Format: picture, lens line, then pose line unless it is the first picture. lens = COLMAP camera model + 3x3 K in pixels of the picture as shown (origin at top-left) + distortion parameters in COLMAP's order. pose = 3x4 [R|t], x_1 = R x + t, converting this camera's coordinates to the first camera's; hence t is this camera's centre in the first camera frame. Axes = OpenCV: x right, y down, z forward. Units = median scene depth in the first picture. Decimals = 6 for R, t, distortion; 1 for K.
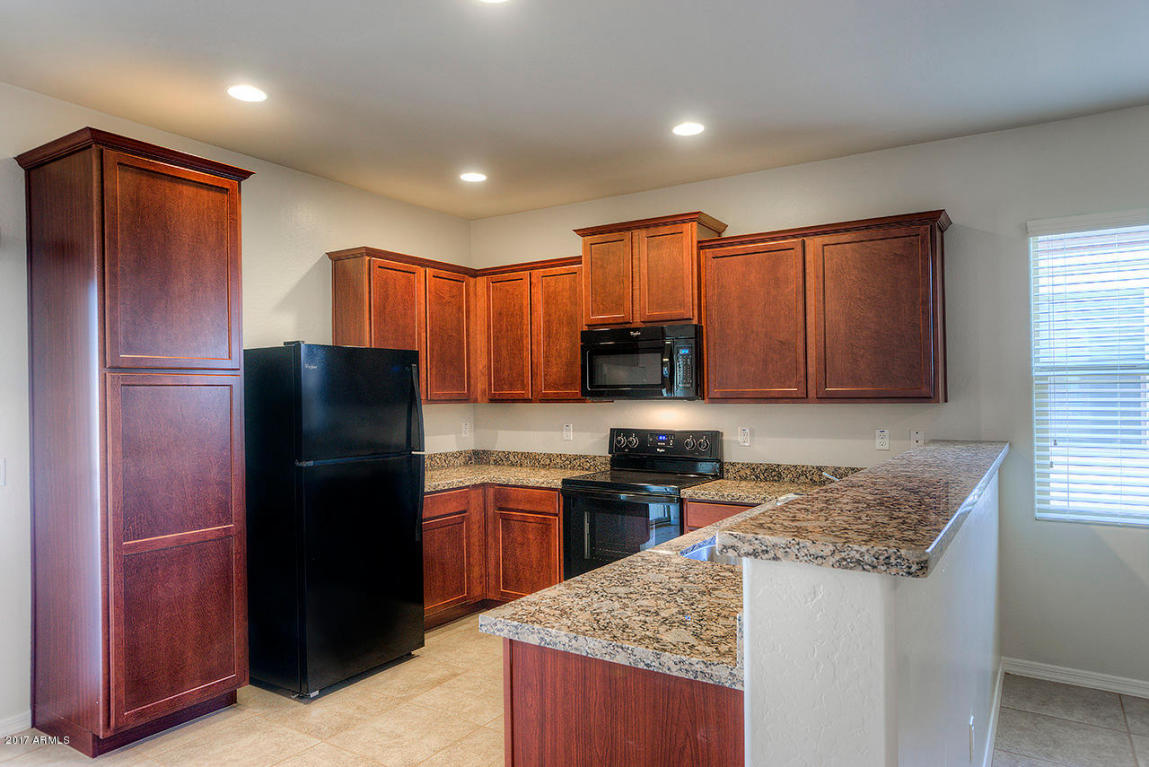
lens RADIAL K [[728.2, 0, 599.9], [0, 728.2, 393.4], [0, 0, 1]] dist [0.006554, 0.007036]
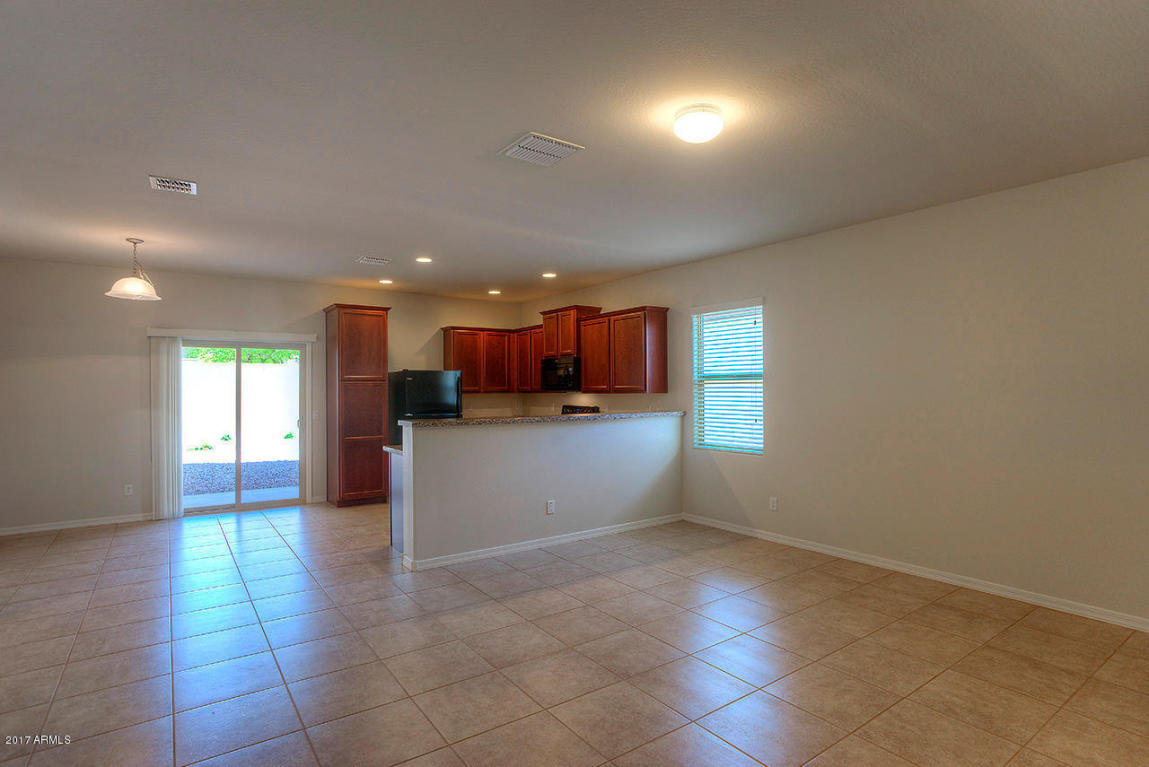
lens RADIAL K [[585.4, 0, 577.4], [0, 585.4, 392.1], [0, 0, 1]] dist [0.035323, 0.000529]
pose [[0.924971, 0.001202, -0.380035, 0.835079], [0.001247, 0.999980, 0.006199, 0.000135], [0.380035, -0.006208, 0.924951, -0.640641]]
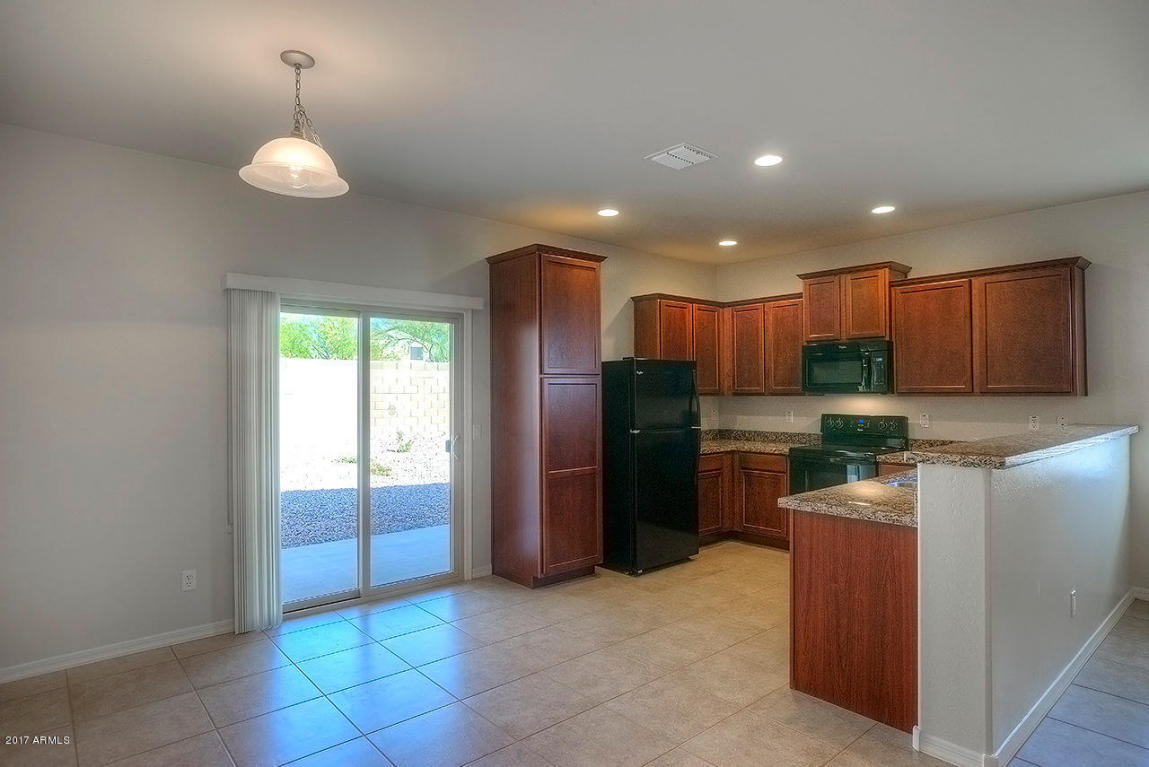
lens RADIAL K [[639.4, 0, 630.7], [0, 639.4, 393.2], [0, 0, 1]] dist [-0.009999, 0.002719]
pose [[0.970619, 0.002943, -0.240604, -0.057653], [-0.001579, 0.999982, 0.005861, 0.001194], [0.240617, -0.005309, 0.970606, -0.343066]]
